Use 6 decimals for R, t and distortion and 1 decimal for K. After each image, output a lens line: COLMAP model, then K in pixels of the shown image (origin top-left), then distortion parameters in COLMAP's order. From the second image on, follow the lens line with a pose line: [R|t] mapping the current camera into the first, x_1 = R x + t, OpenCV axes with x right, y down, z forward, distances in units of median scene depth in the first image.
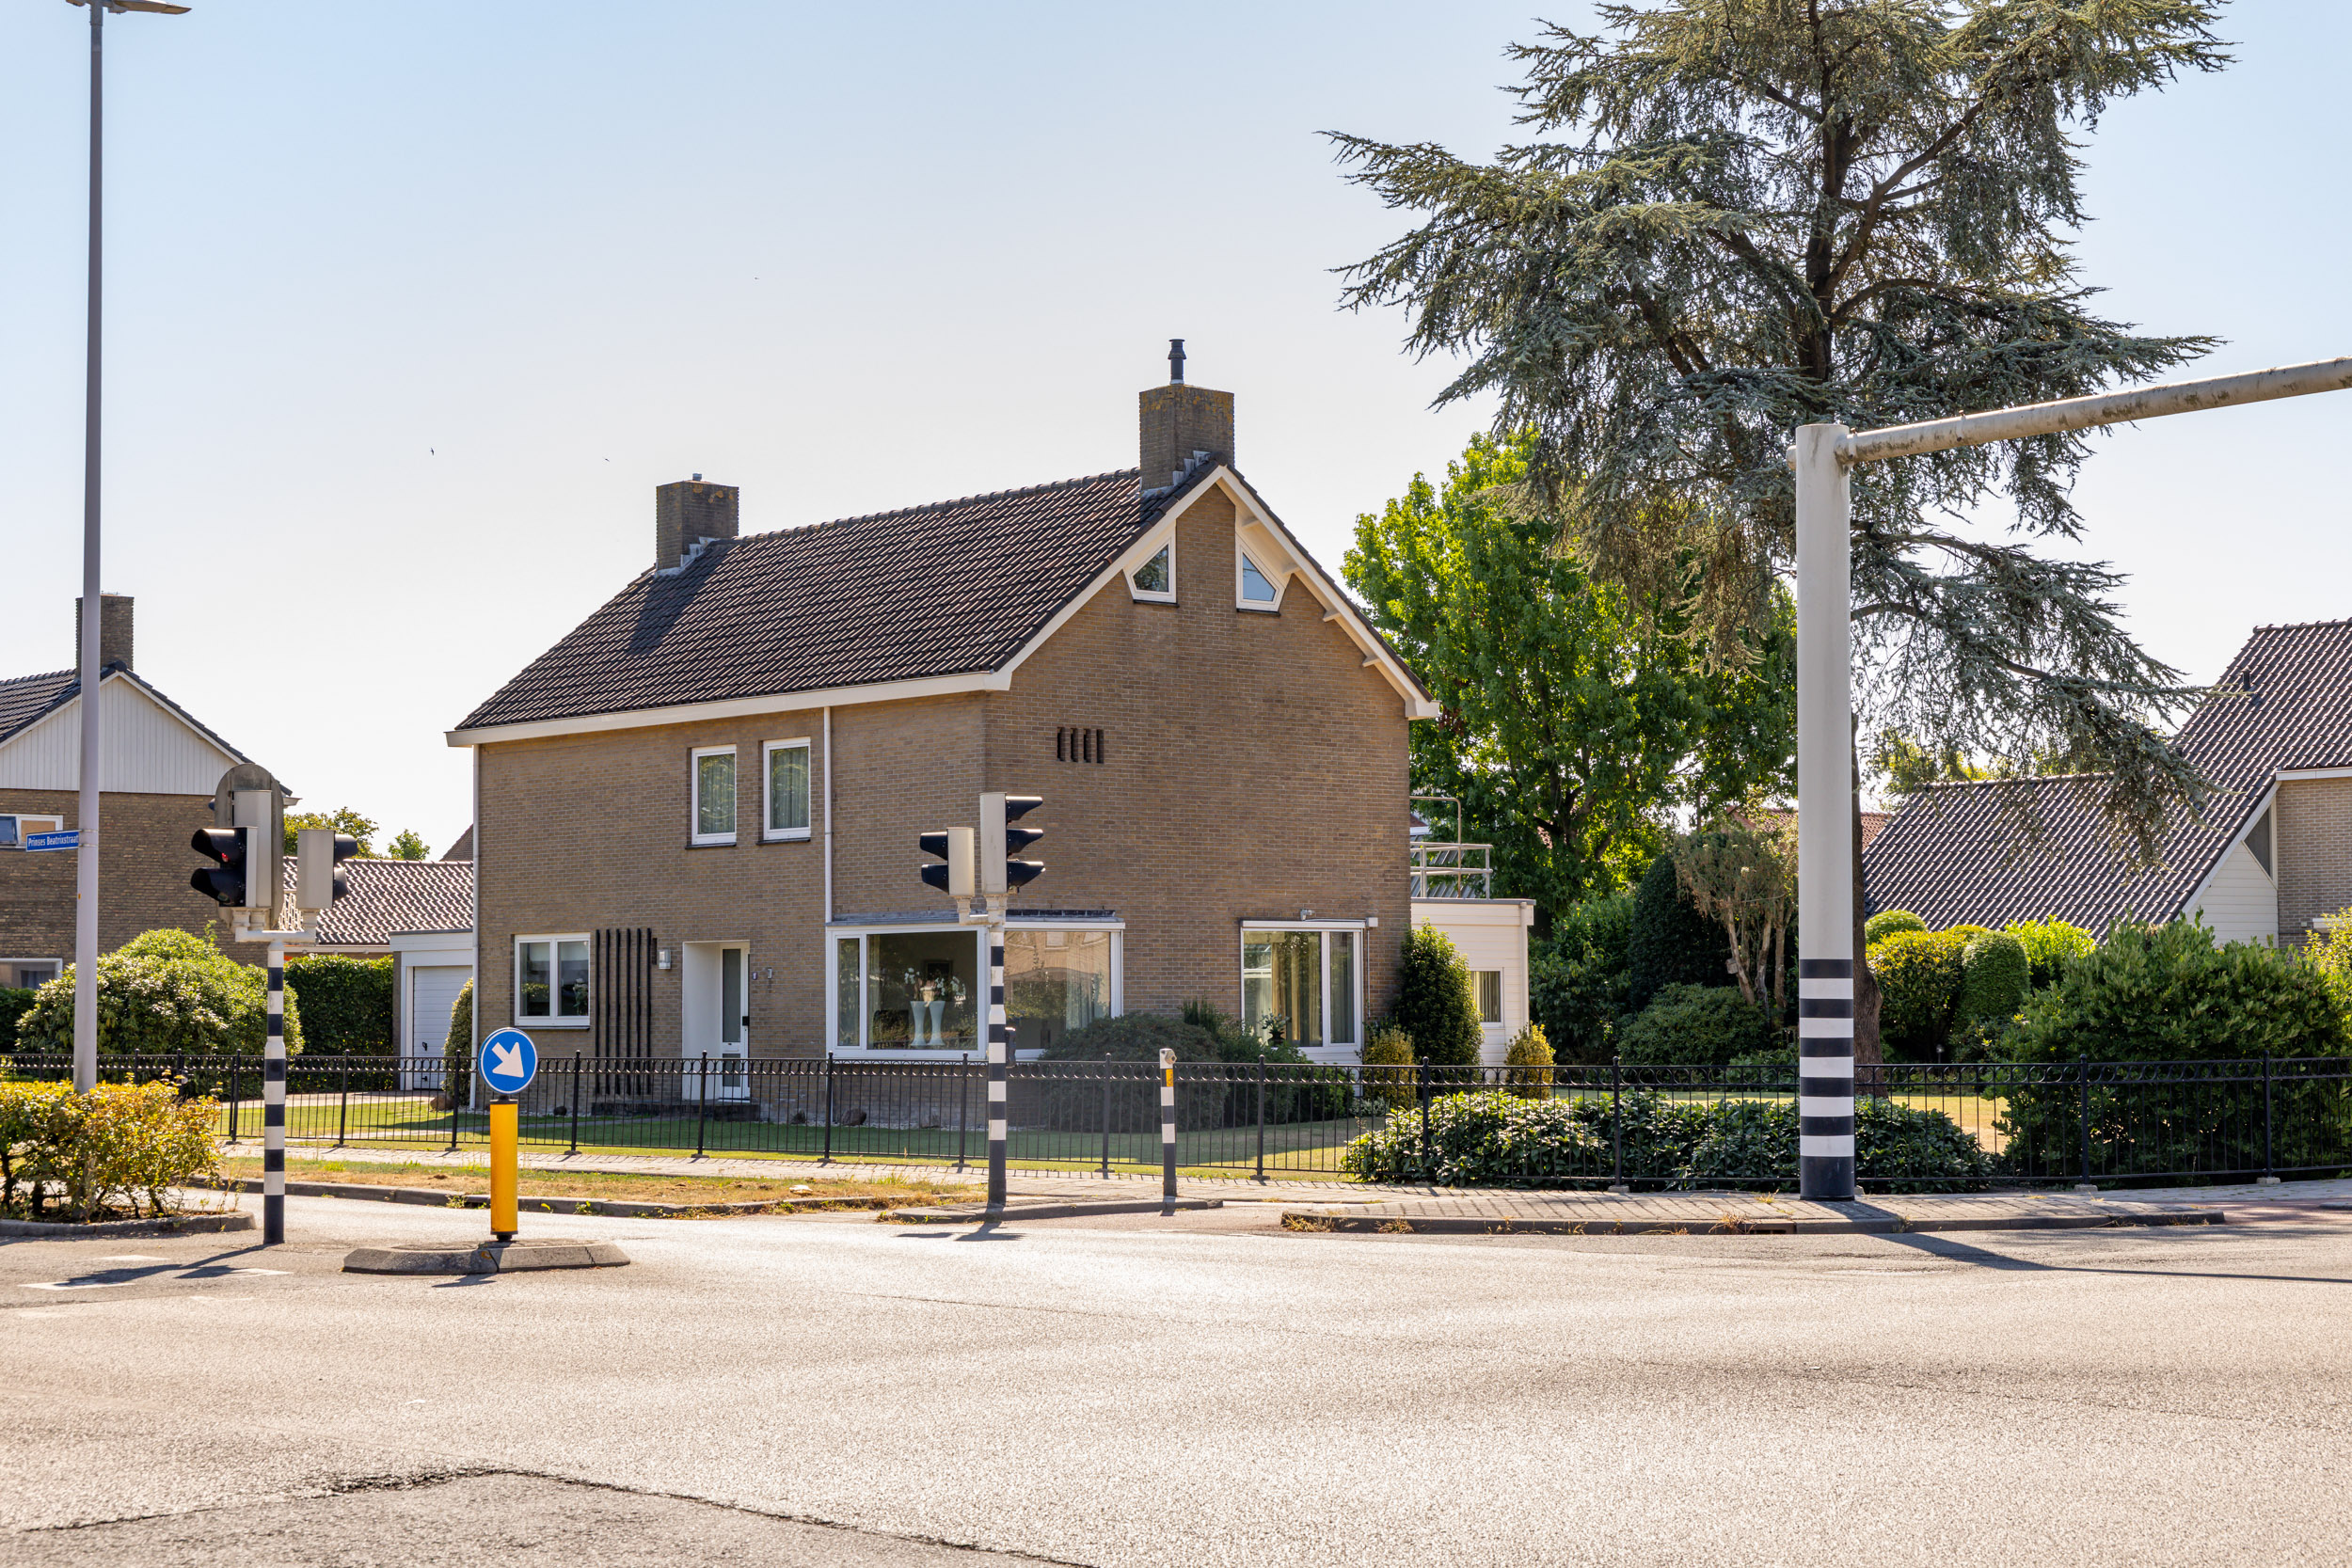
lens RADIAL K [[3610.4, 0, 1176.0], [0, 3610.4, 784.0], [0, 0, 1]] dist [-0.042141, -0.090714]
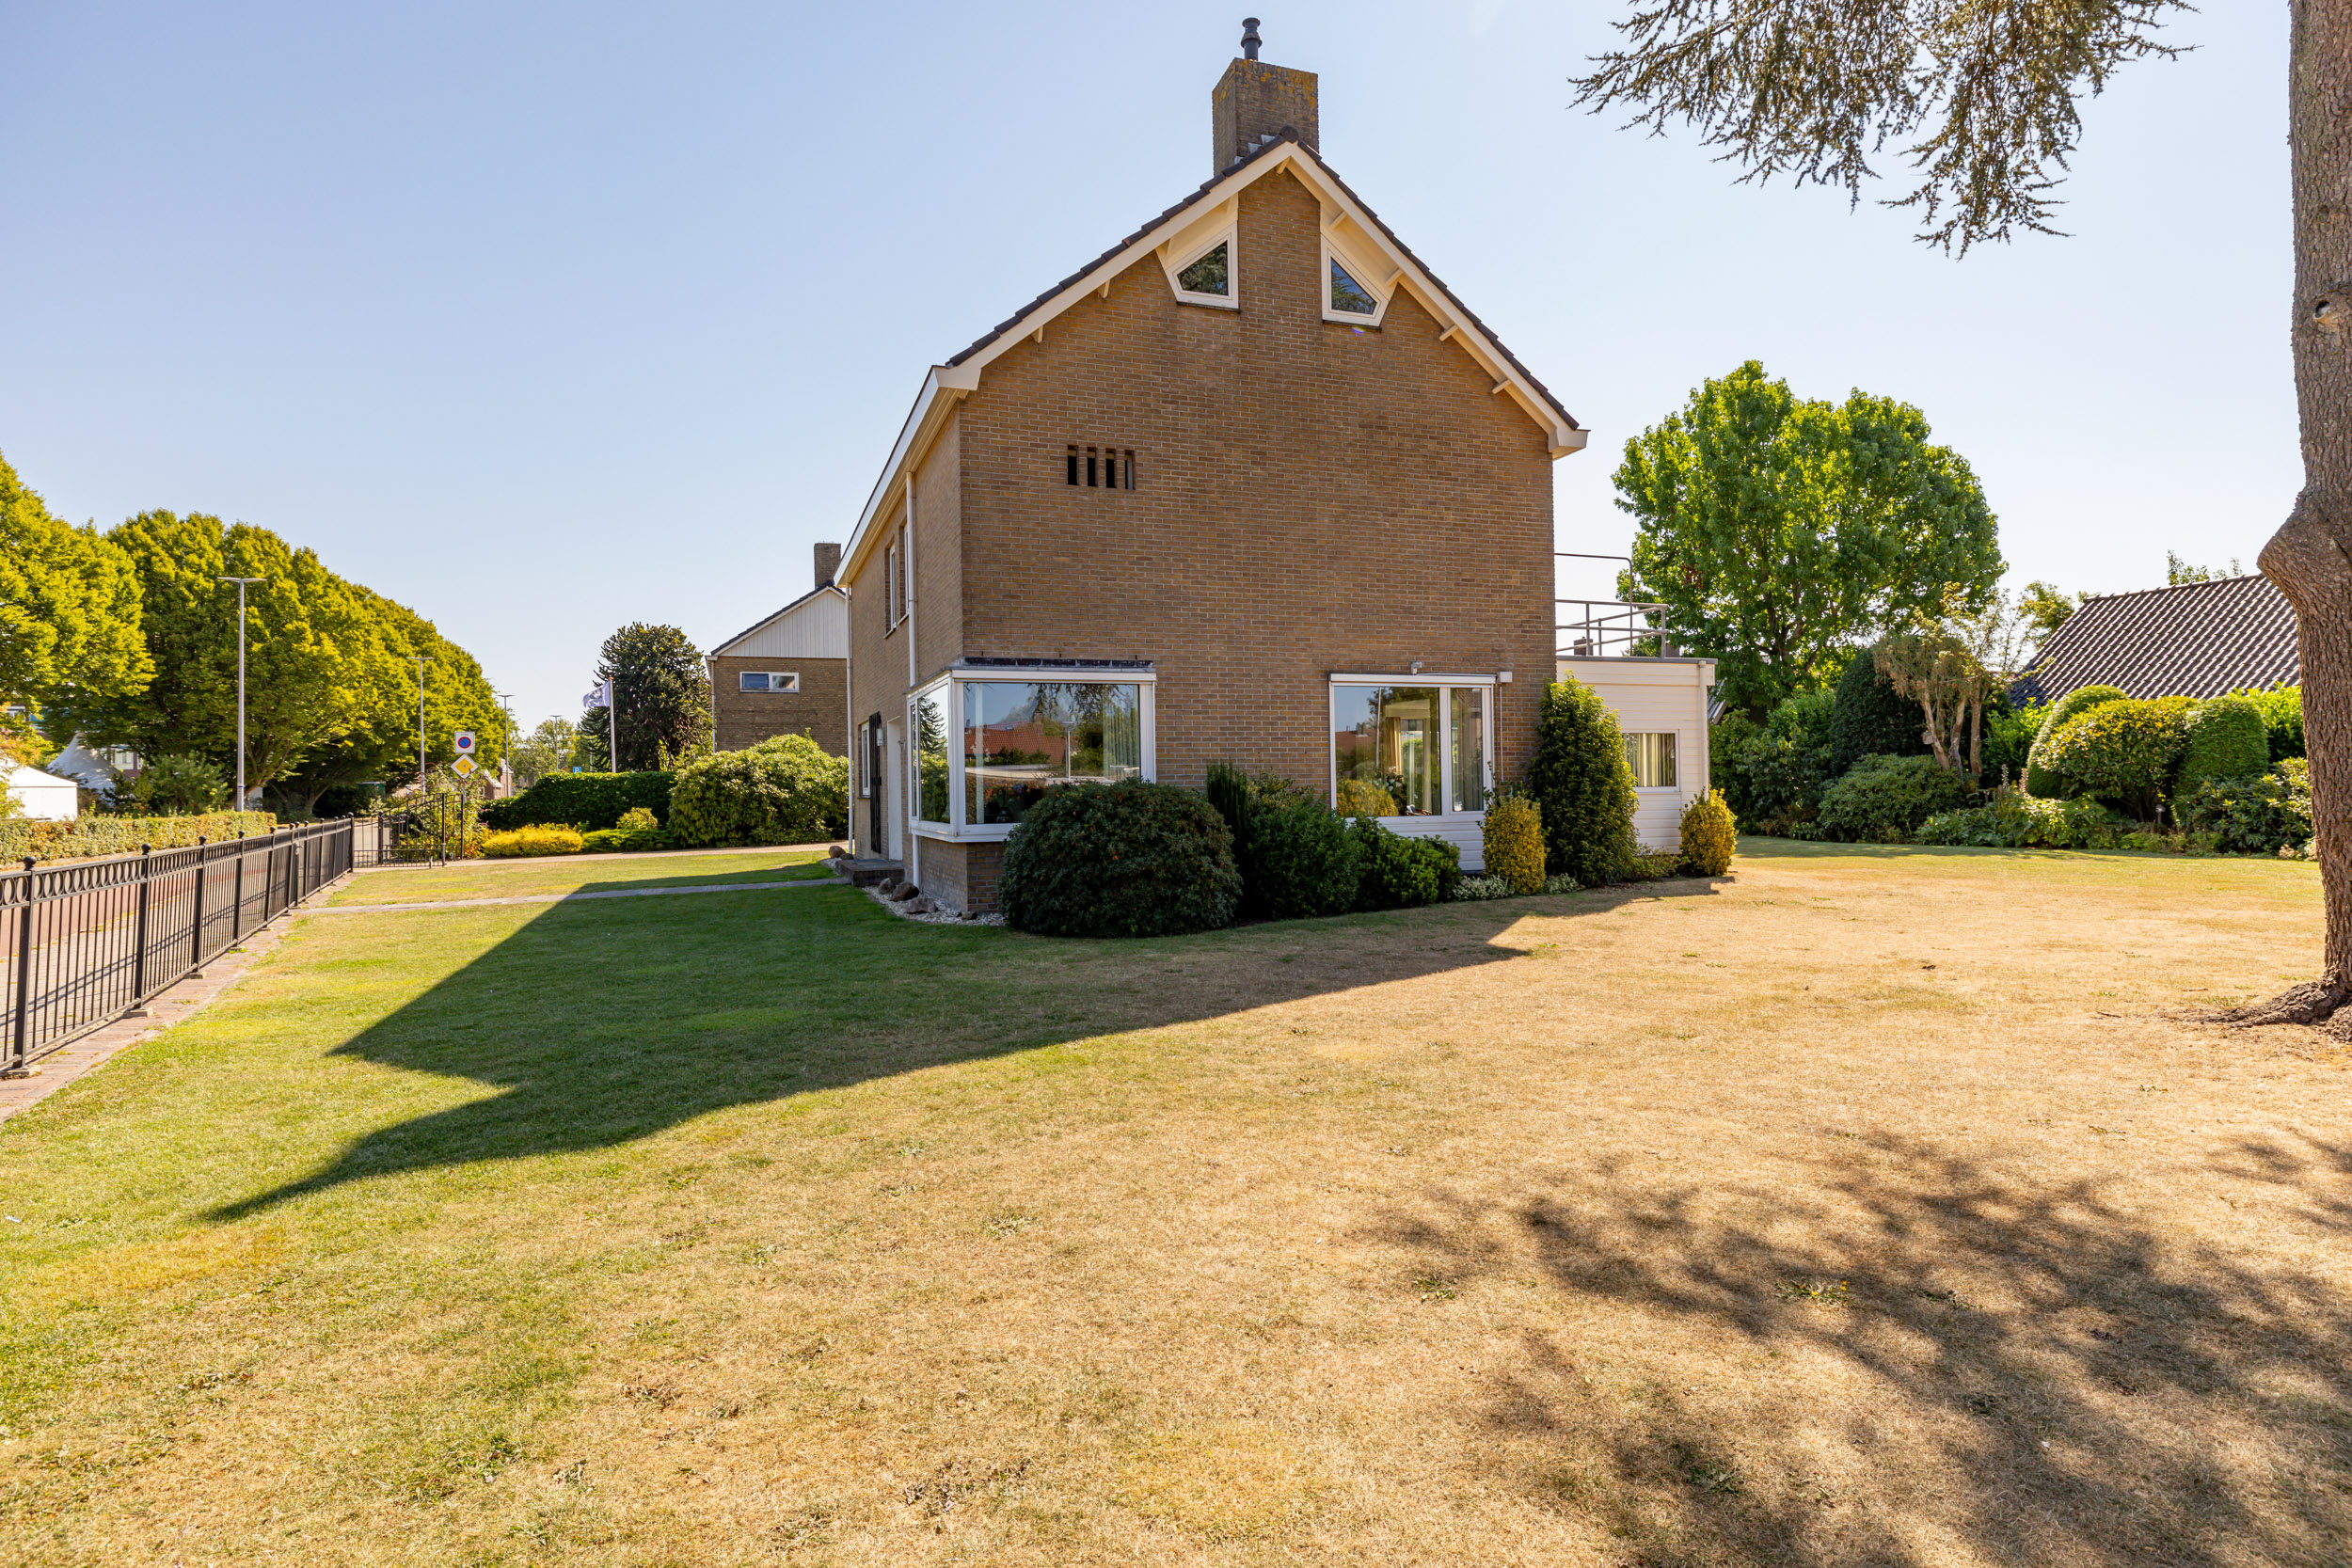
lens RADIAL K [[1224.5, 0, 1176.0], [0, 1224.5, 784.0], [0, 0, 1]] dist [0.000436, 0.000076]
pose [[0.932519, -0.008276, -0.361025, 0.087098], [0.030705, 0.997934, 0.056433, 0.044730], [0.359813, -0.063710, 0.930847, 0.677041]]
